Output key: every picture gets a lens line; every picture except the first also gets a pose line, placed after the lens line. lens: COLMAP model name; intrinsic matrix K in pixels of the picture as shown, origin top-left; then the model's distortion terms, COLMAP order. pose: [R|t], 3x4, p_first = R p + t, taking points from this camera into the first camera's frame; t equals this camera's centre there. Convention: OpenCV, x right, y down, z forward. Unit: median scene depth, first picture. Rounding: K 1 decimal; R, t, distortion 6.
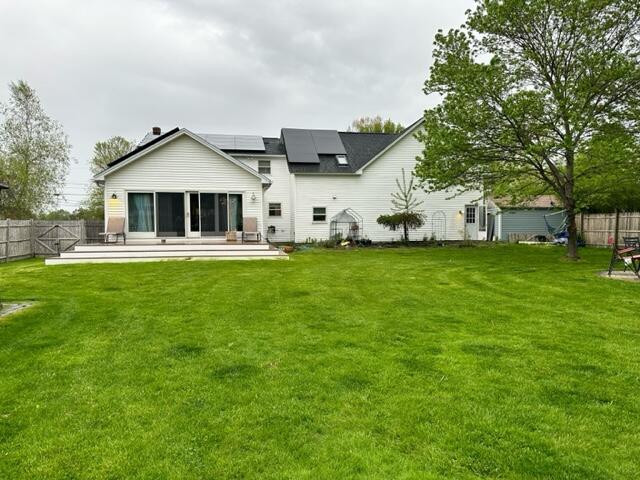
lens RADIAL K [[434.4, 0, 320.0], [0, 434.4, 240.0], [0, 0, 1]] dist [0.091901, -0.096094]
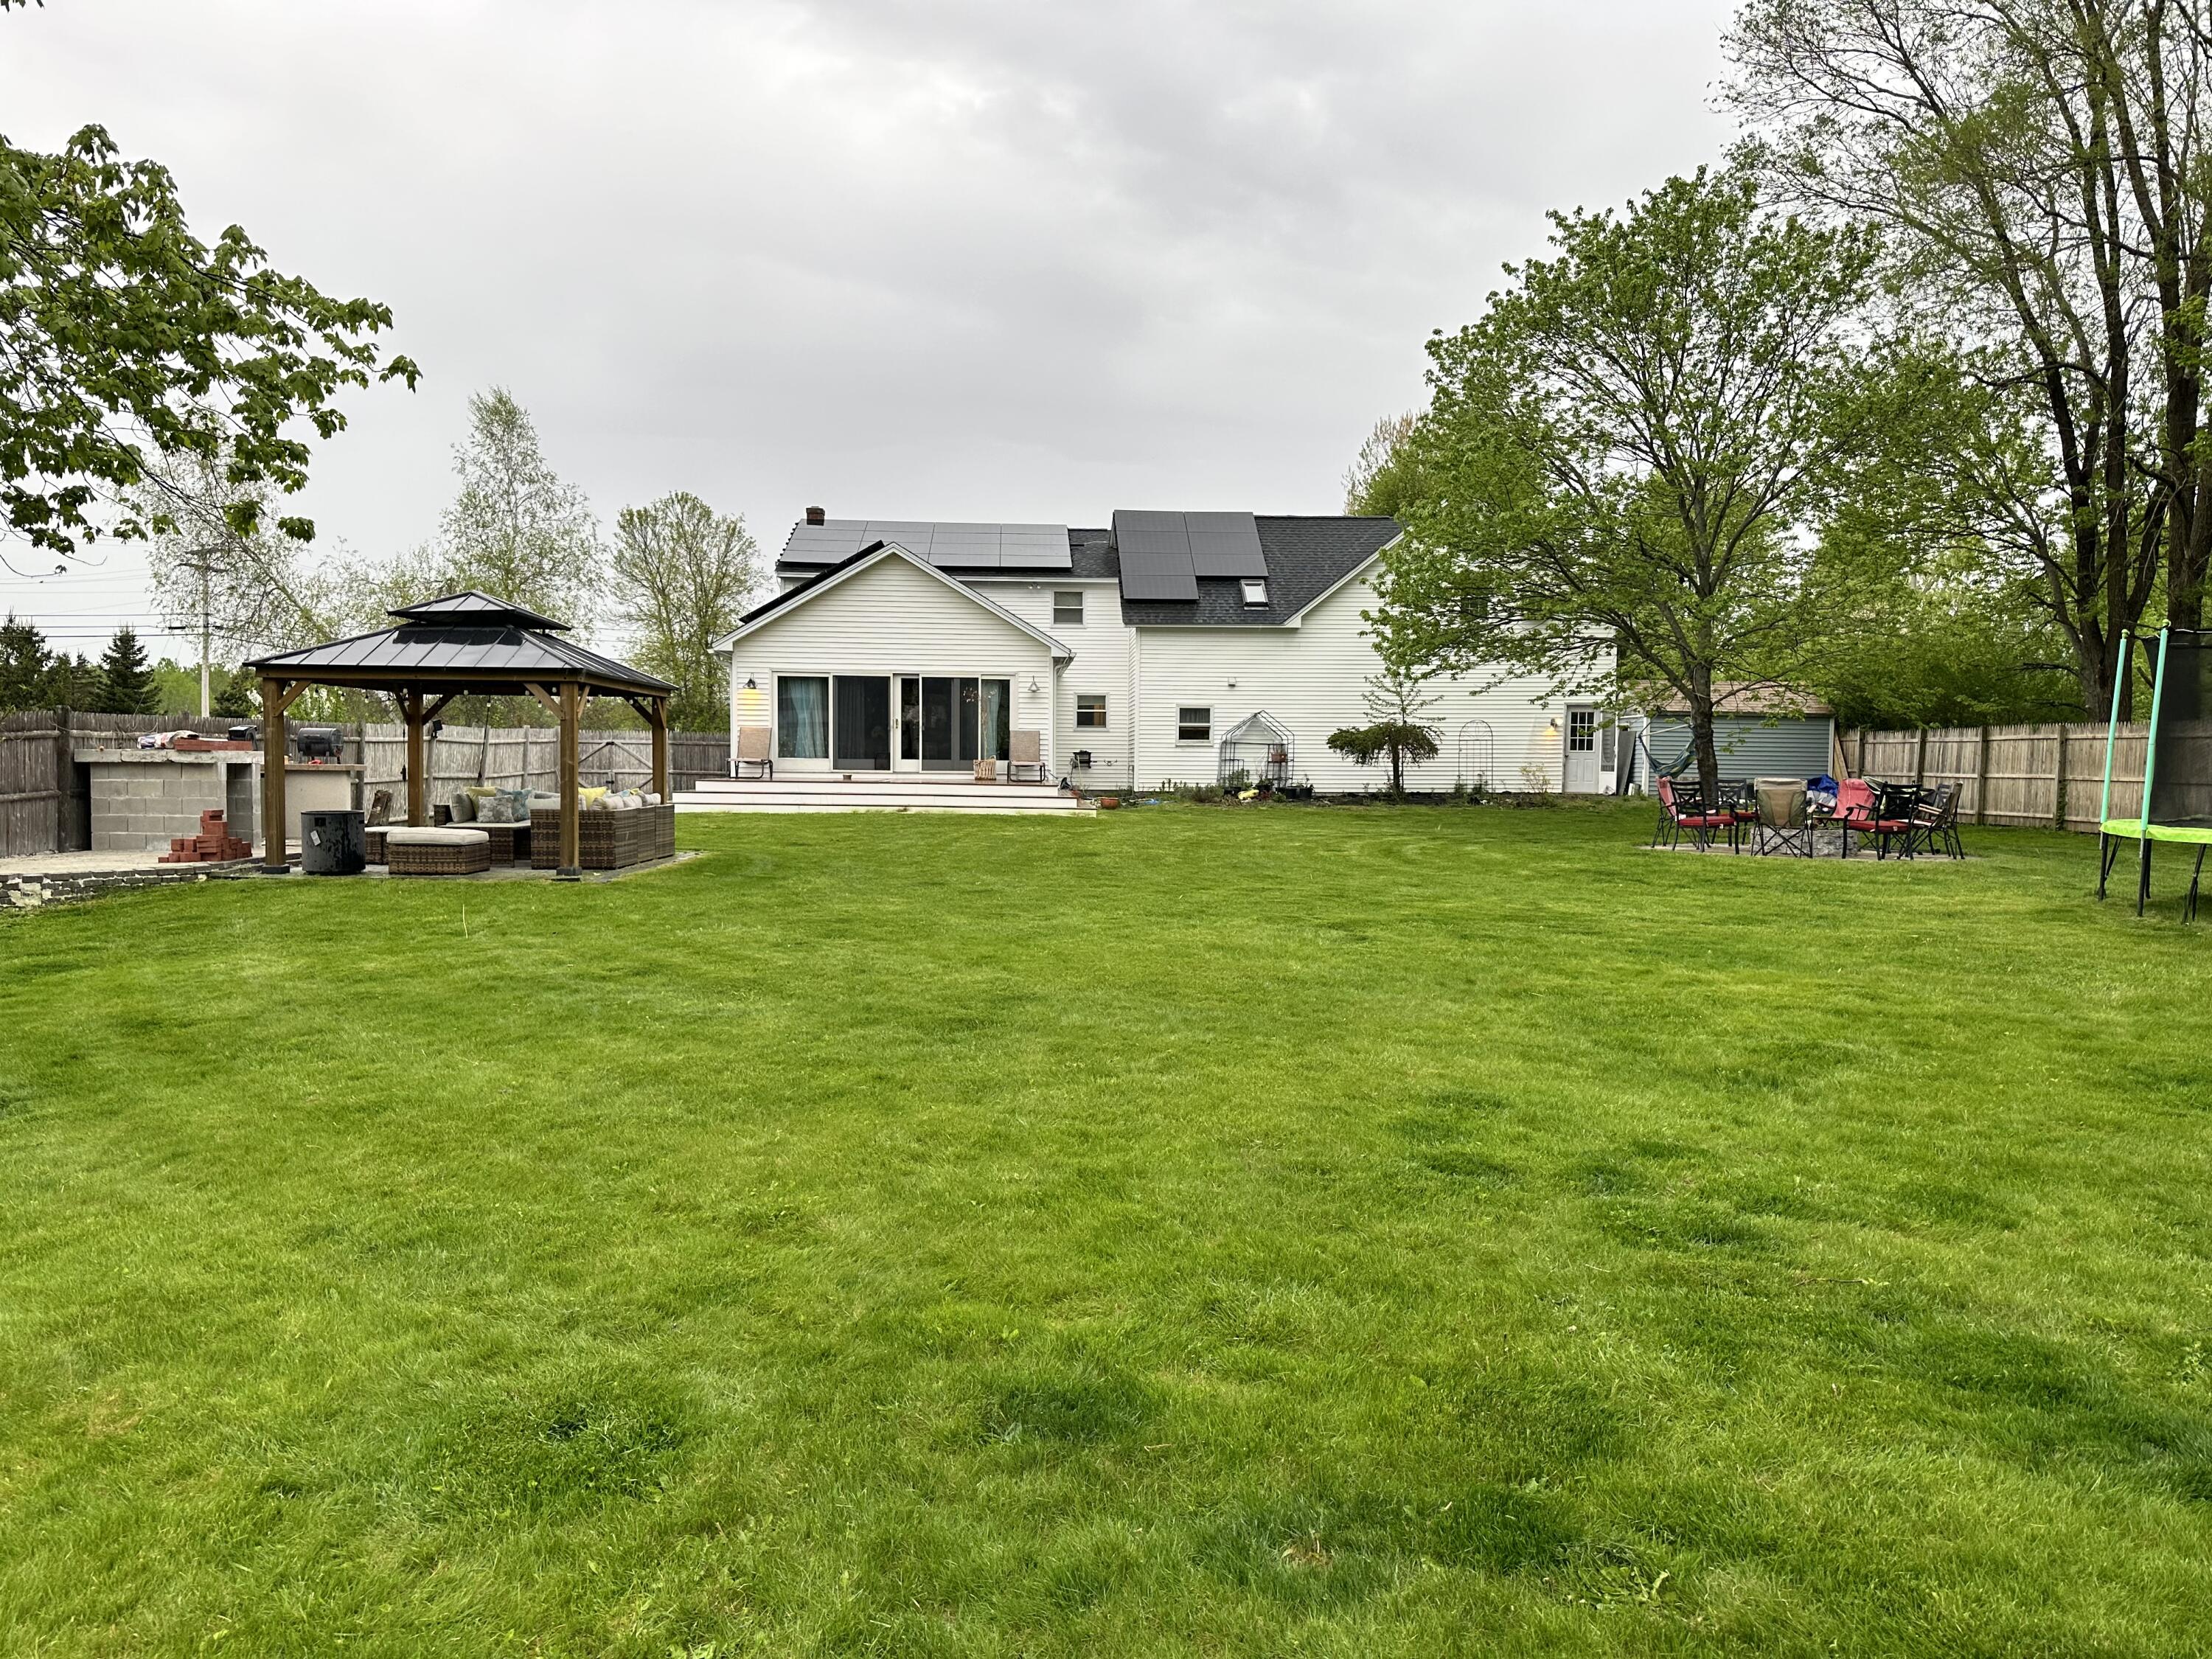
lens RADIAL K [[1501.4, 0, 1106.0], [0, 1501.4, 829.5], [0, 0, 1]] dist [0.091901, -0.096094]
pose [[0.992004, 0.021354, -0.124385, 0.102069], [-0.019212, 0.999646, 0.018395, 0.018087], [0.124734, -0.015858, 0.992064, -0.468984]]
